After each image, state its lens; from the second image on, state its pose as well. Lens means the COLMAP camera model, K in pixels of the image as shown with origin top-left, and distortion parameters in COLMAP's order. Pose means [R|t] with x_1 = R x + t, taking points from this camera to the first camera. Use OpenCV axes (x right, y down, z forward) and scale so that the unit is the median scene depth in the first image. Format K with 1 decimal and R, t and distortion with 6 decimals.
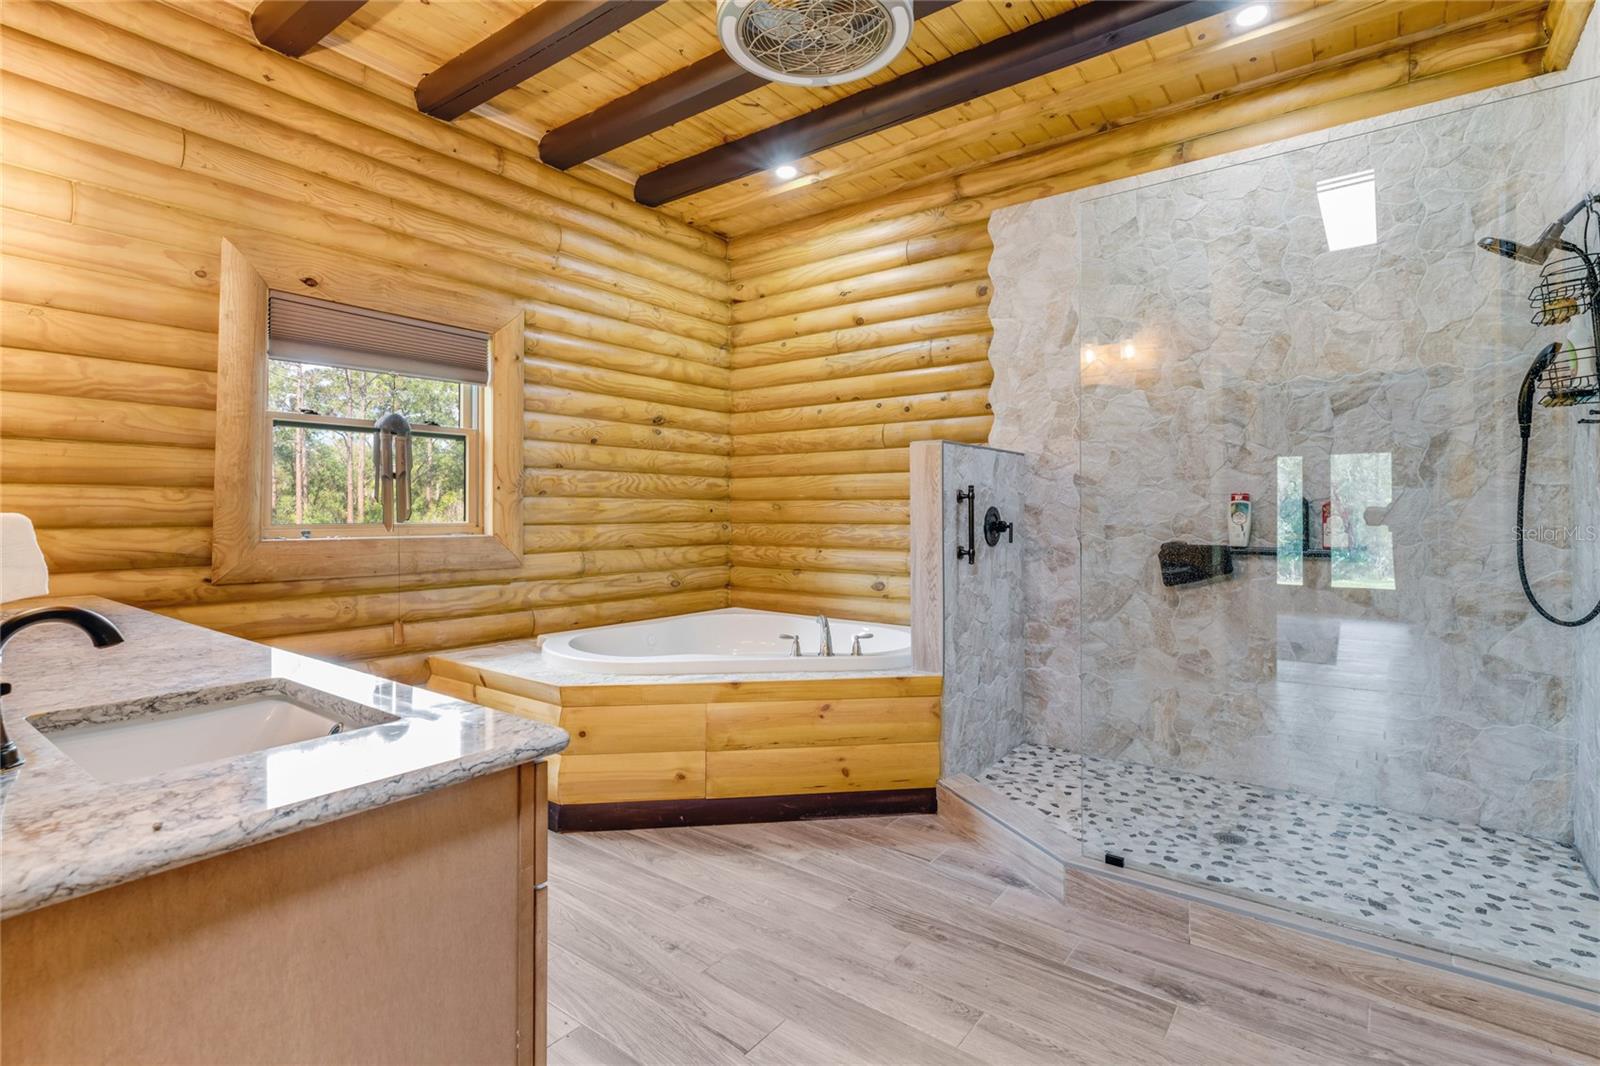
lens RADIAL K [[766.4, 0, 807.7], [0, 766.4, 503.1], [0, 0, 1]] dist [0.009535, 0.000836]
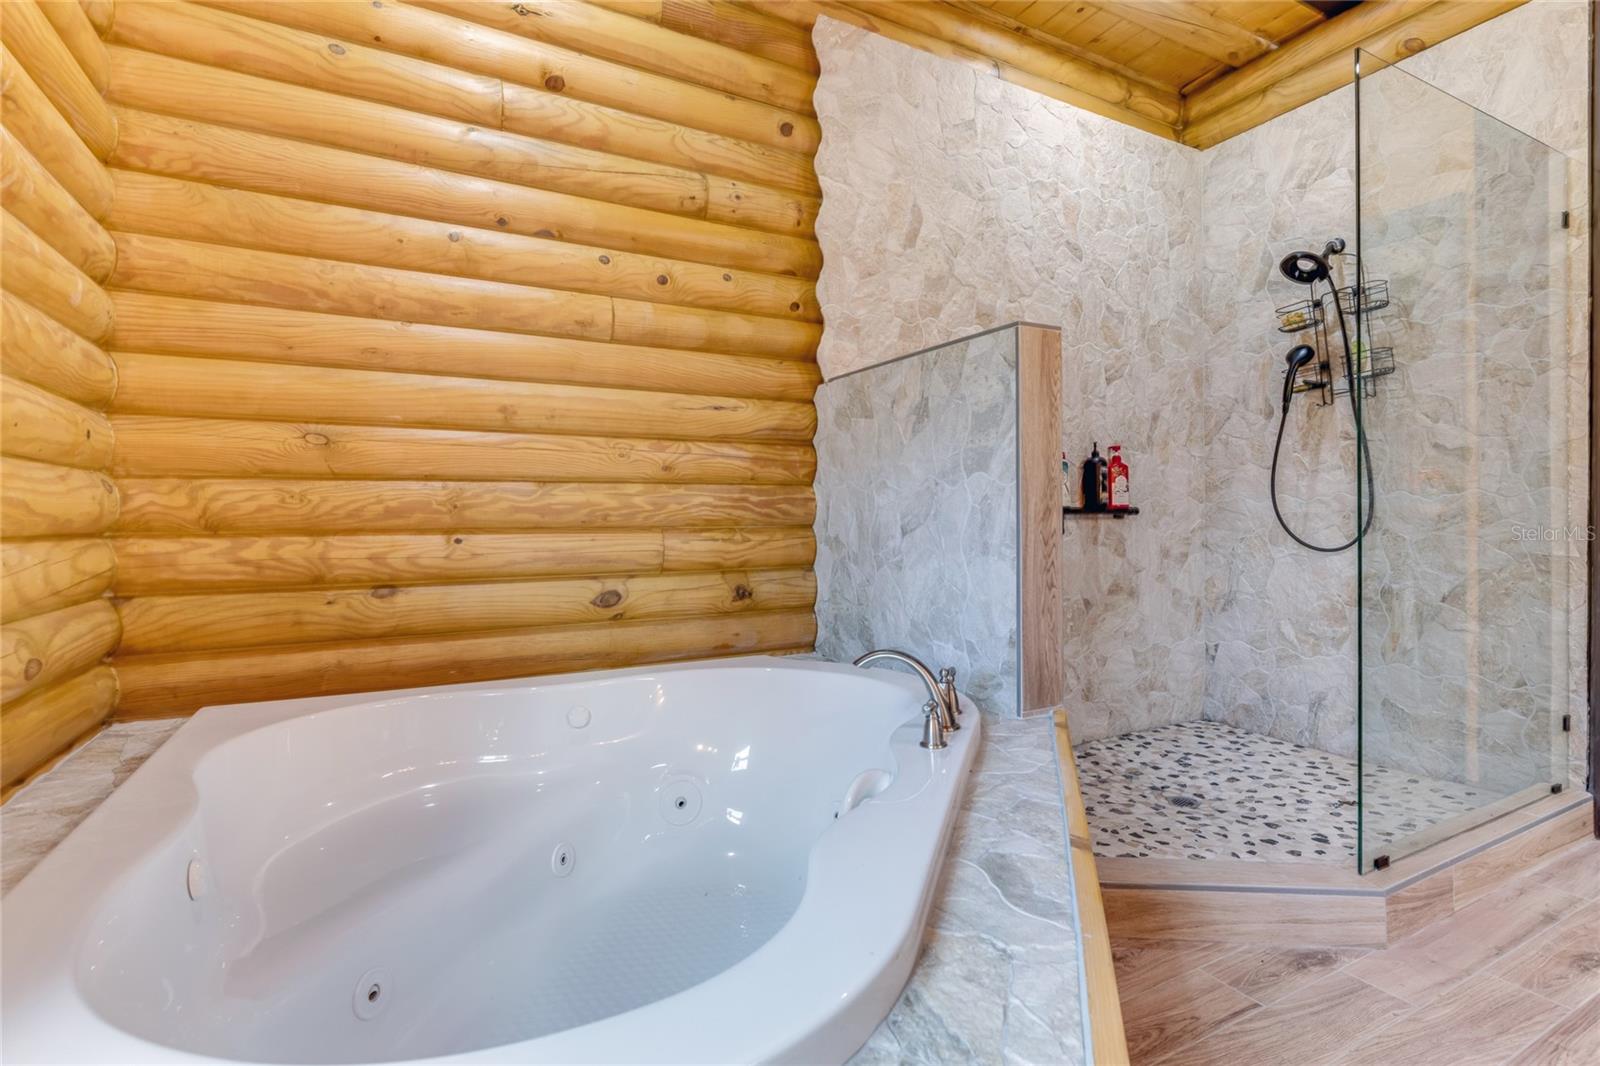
lens RADIAL K [[766.4, 0, 799.7], [0, 766.4, 515.3], [0, 0, 1]] dist [0.009535, 0.000836]
pose [[0.424212, -0.001063, 0.905562, -0.392806], [-0.003707, 0.999989, 0.002910, 0.056755], [-0.905555, -0.004591, 0.424203, 0.767200]]
